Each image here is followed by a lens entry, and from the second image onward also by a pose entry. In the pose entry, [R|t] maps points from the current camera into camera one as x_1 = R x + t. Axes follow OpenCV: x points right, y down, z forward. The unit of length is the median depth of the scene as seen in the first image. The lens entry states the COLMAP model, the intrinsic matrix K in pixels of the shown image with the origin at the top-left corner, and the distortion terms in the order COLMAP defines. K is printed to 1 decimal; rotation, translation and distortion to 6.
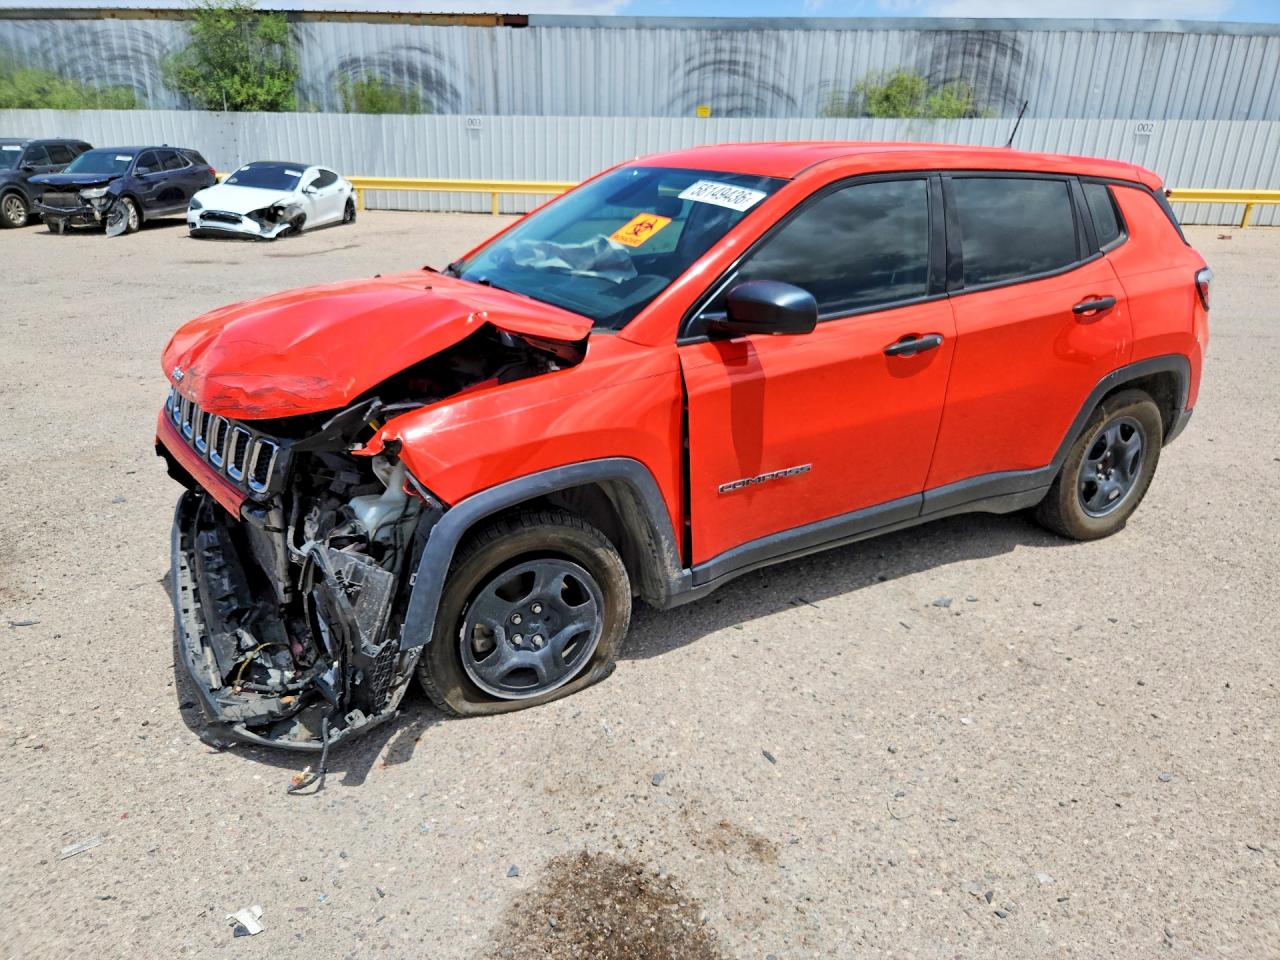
lens RADIAL K [[865.6, 0, 636.2], [0, 865.6, 483.7], [0, 0, 1]] dist [0.037339, -0.030407]
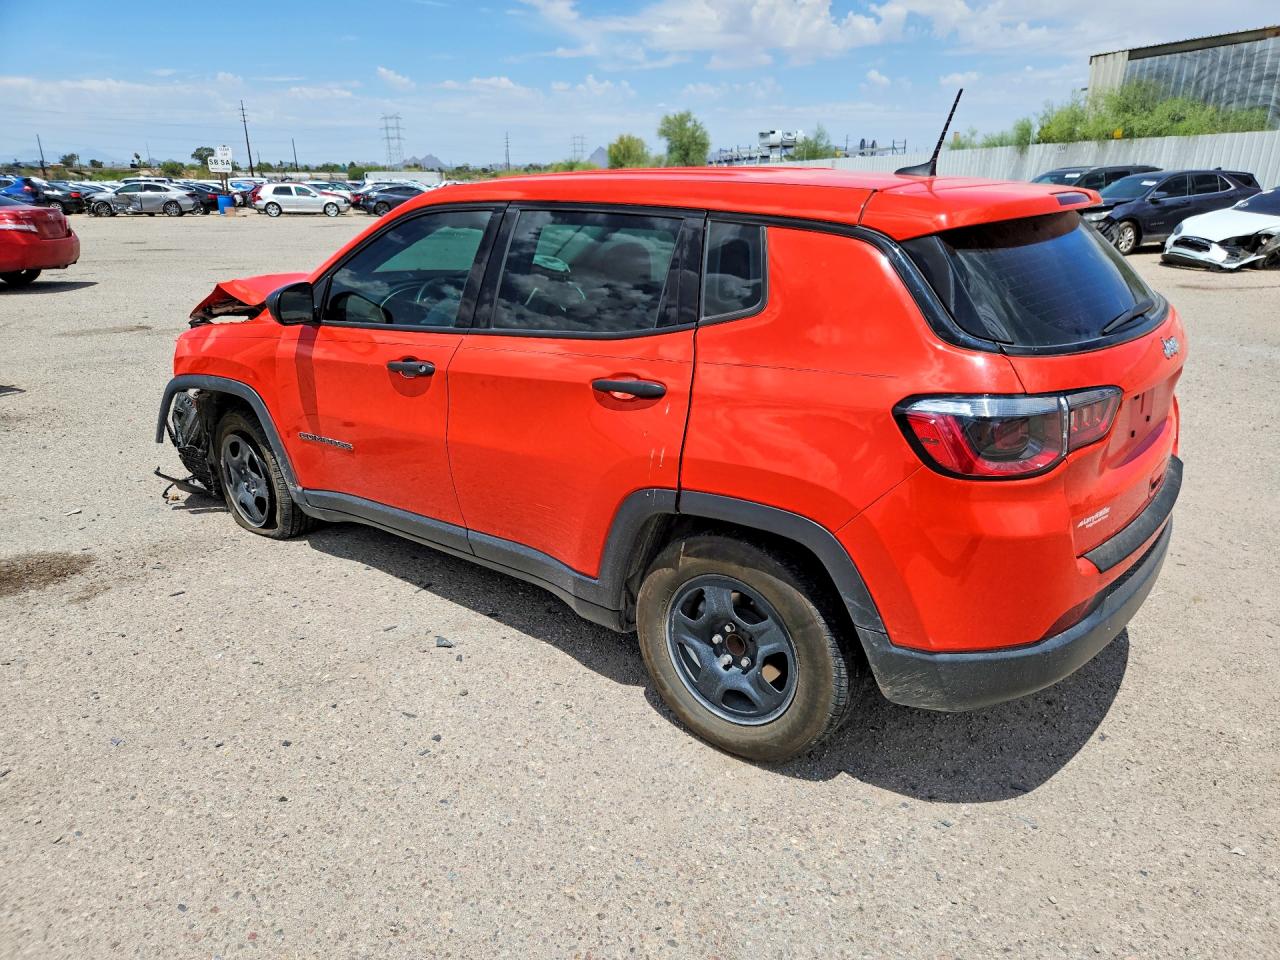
lens RADIAL K [[865.6, 0, 636.2], [0, 865.6, 483.7], [0, 0, 1]] dist [0.037339, -0.030407]
pose [[0.363284, 0.291083, -0.885040, 0.143869], [-0.312074, 0.933084, 0.178787, -0.031316], [0.877858, 0.211247, 0.429814, 0.085425]]
